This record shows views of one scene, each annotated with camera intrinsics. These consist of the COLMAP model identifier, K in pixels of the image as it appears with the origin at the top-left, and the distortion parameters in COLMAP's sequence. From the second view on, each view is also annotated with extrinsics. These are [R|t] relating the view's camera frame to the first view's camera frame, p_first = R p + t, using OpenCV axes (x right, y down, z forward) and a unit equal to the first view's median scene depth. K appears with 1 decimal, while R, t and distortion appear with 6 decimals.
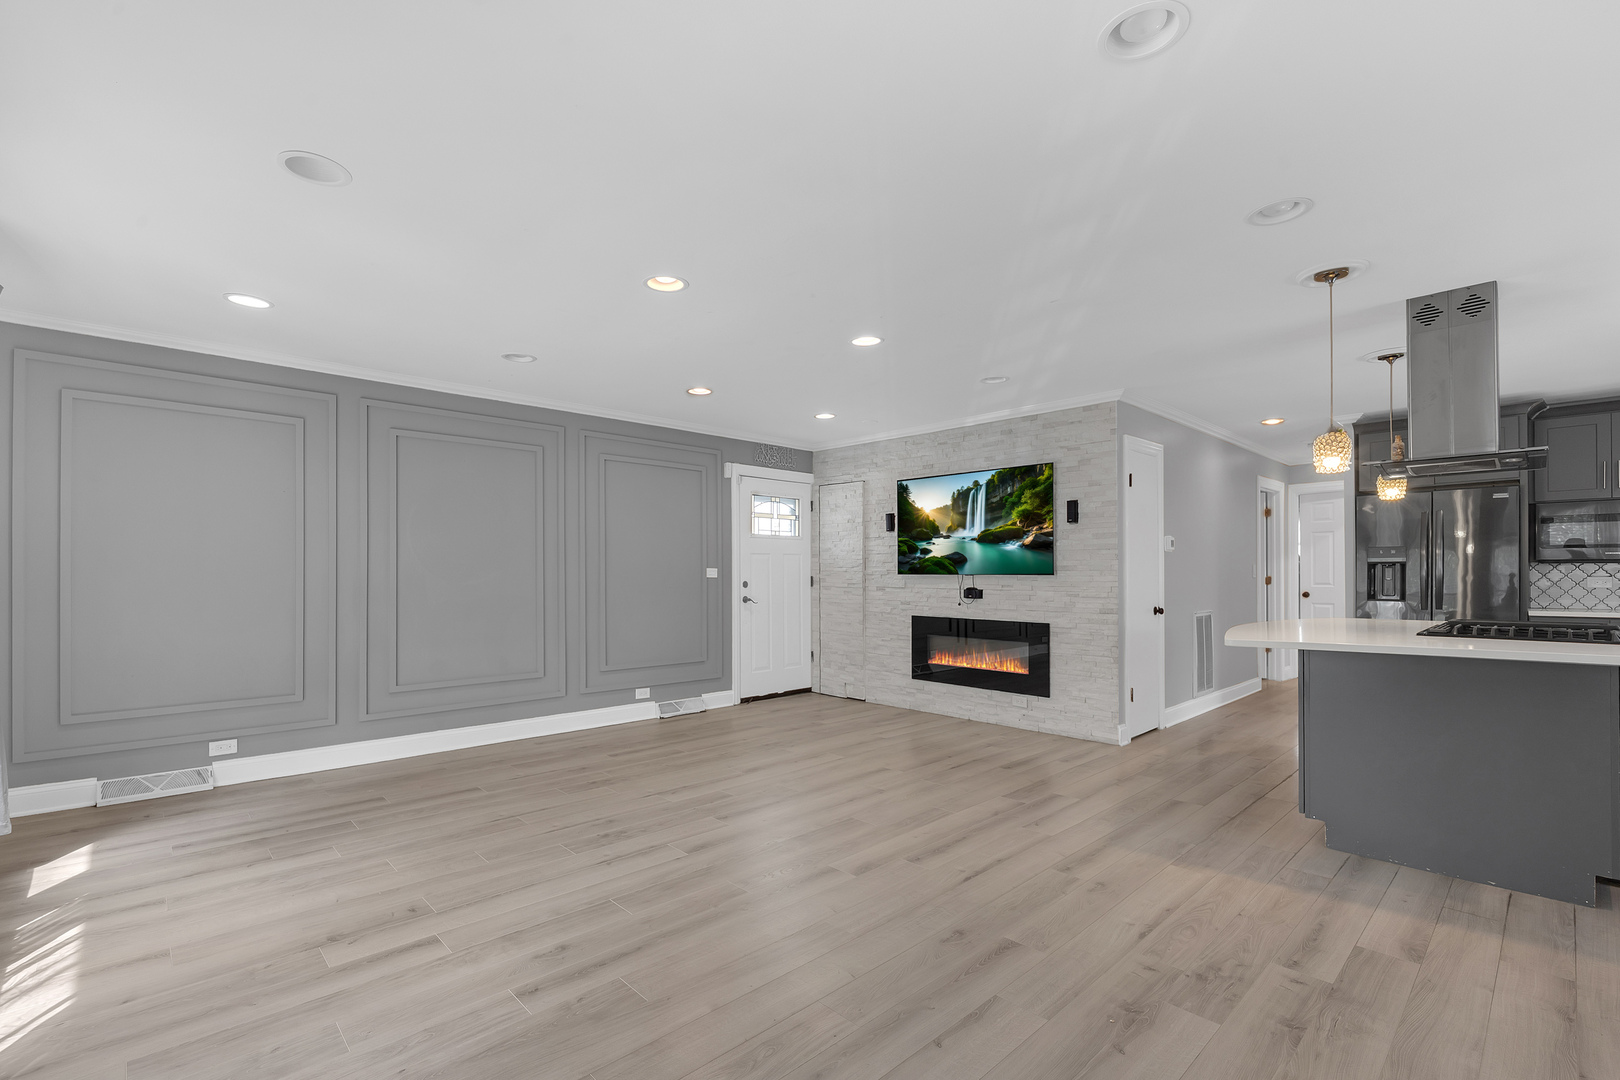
lens RADIAL K [[725.2, 0, 804.3], [0, 725.2, 563.8], [0, 0, 1]] dist [-0.001977, -0.000280]
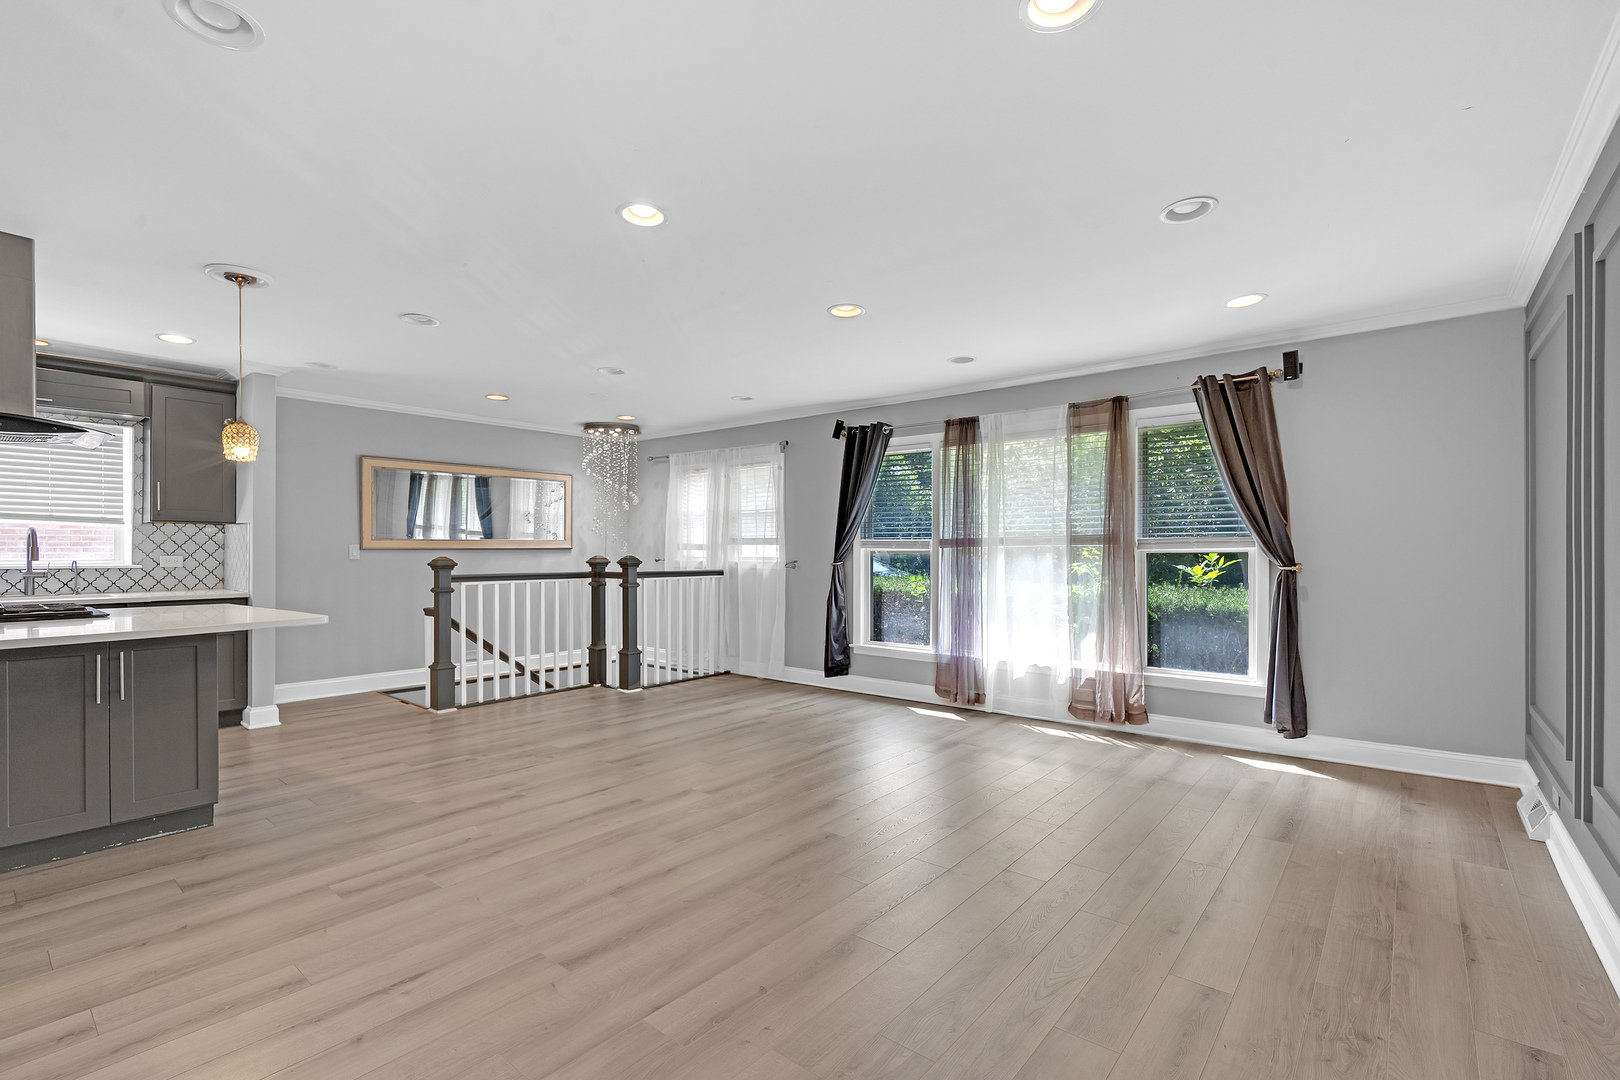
lens RADIAL K [[725.2, 0, 804.3], [0, 725.2, 563.8], [0, 0, 1]] dist [-0.001977, -0.000280]
pose [[-0.993164, 0.003704, -0.116671, 0.020208], [0.003442, 0.999991, 0.002447, 0.029115], [0.116679, 0.002028, -0.993168, 2.201384]]
